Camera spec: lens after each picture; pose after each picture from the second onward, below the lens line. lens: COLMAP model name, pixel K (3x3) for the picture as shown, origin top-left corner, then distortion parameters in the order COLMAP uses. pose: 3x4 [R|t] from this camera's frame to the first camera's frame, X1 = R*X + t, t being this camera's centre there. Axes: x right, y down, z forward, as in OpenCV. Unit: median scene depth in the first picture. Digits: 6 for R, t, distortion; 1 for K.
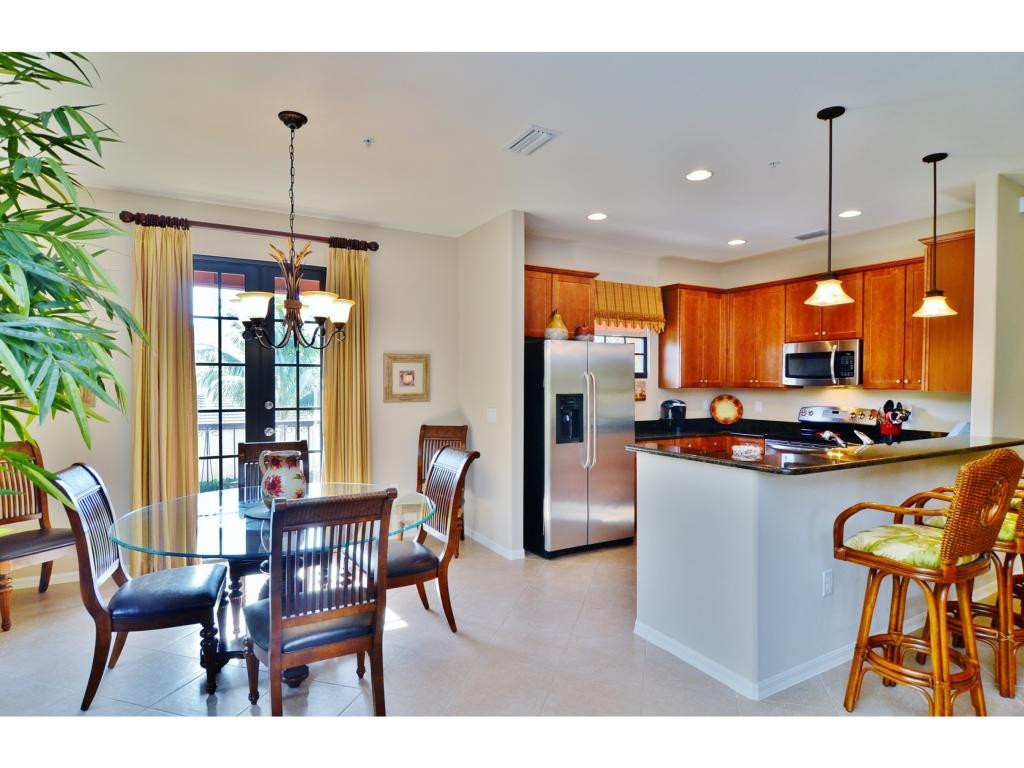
lens RADIAL K [[544.1, 0, 510.0], [0, 544.1, 396.0], [0, 0, 1]] dist [-0.023422, -0.000771]
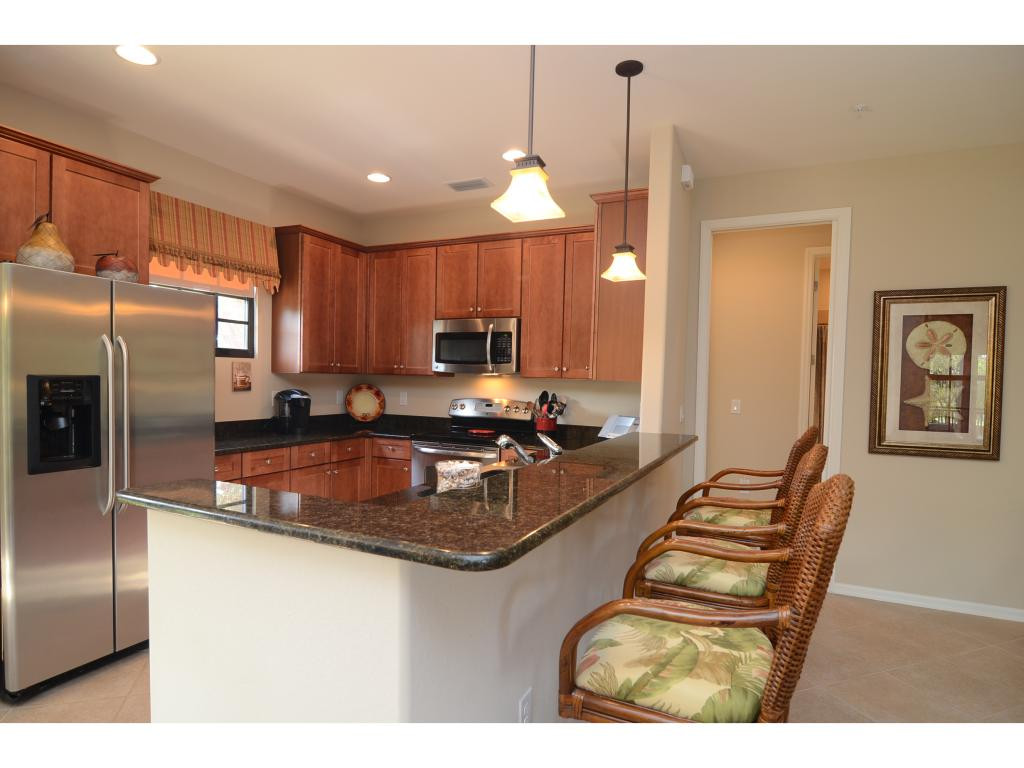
lens RADIAL K [[566.0, 0, 510.5], [0, 566.0, 395.9], [0, 0, 1]] dist [-0.003726, 0.000014]
pose [[0.813882, -0.000785, 0.581029, 0.118726], [-0.006943, 0.999915, 0.011077, 0.005489], [-0.580988, -0.013049, 0.813807, 0.267263]]
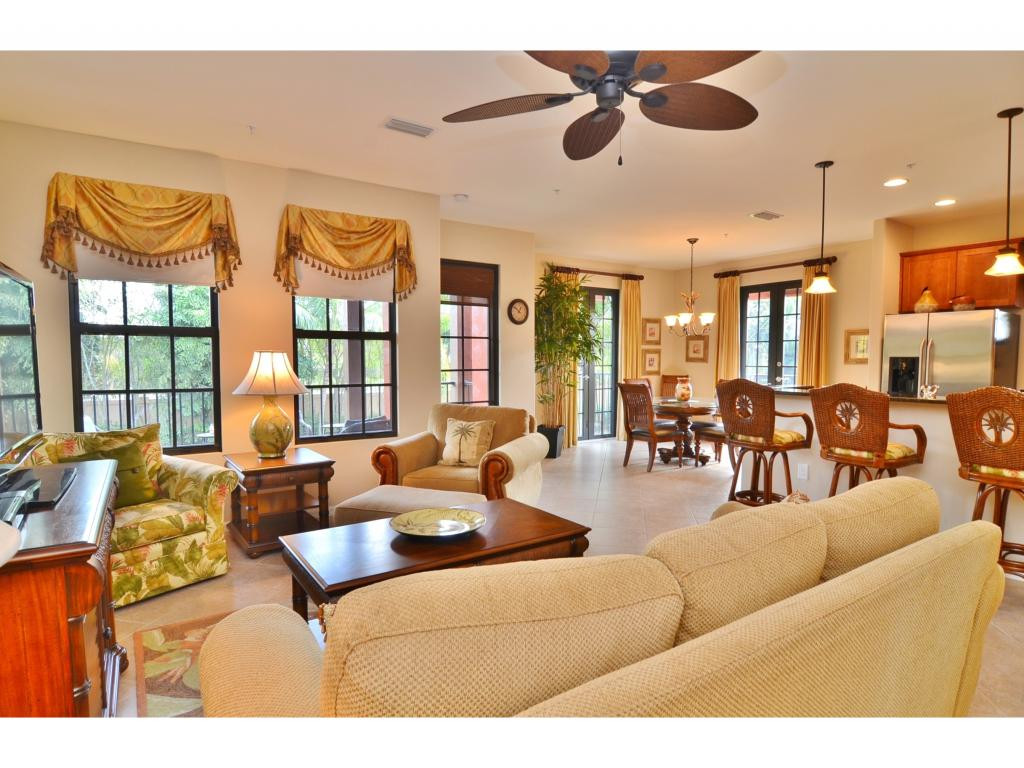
lens RADIAL K [[566.0, 0, 510.5], [0, 566.0, 395.9], [0, 0, 1]] dist [-0.003726, 0.000014]
pose [[0.069722, 0.067010, -0.995313, 1.136237], [-0.024437, 0.997557, 0.065449, 0.018189], [0.997267, 0.019759, 0.071189, 0.007147]]
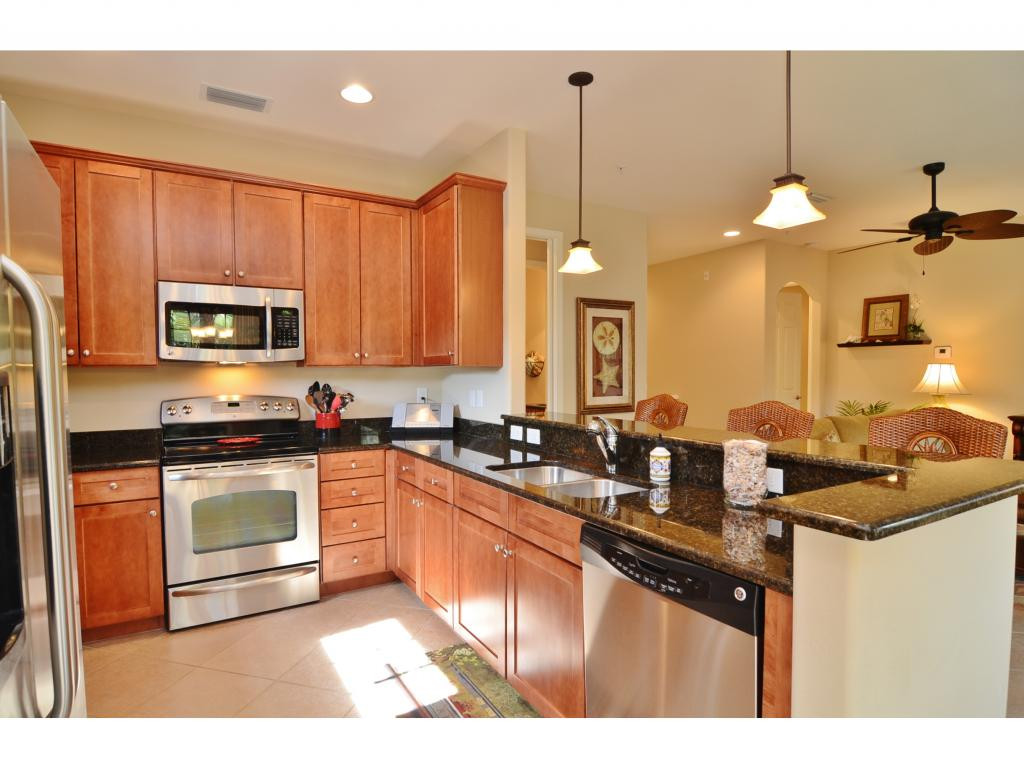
lens RADIAL K [[566.0, 0, 510.5], [0, 566.0, 395.9], [0, 0, 1]] dist [-0.003726, 0.000014]
pose [[-0.035897, -0.049572, 0.998125, -0.067074], [0.027004, 0.998356, 0.050555, -0.004136], [-0.998991, 0.028768, -0.034499, 0.721017]]
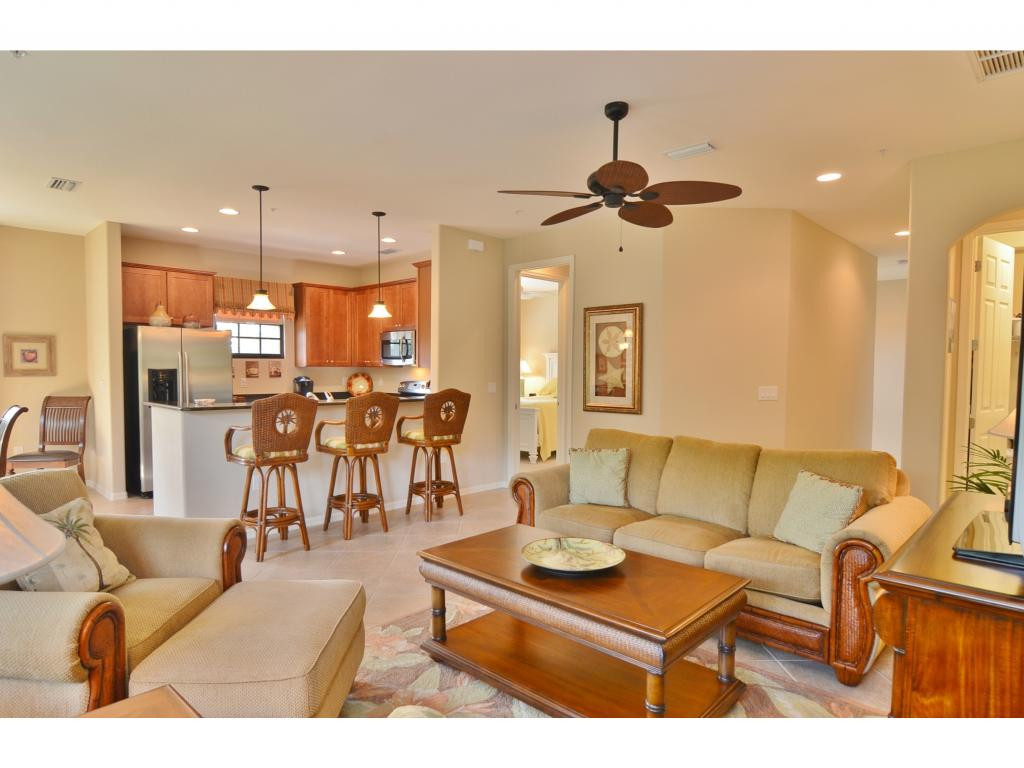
lens RADIAL K [[578.4, 0, 510.3], [0, 578.4, 393.2], [0, 0, 1]] dist [-0.027379, -0.000322]
pose [[0.954203, -0.007018, 0.299077, 0.412747], [0.001539, 0.999827, 0.018550, 0.025157], [-0.299155, -0.017240, 0.954049, -0.449436]]
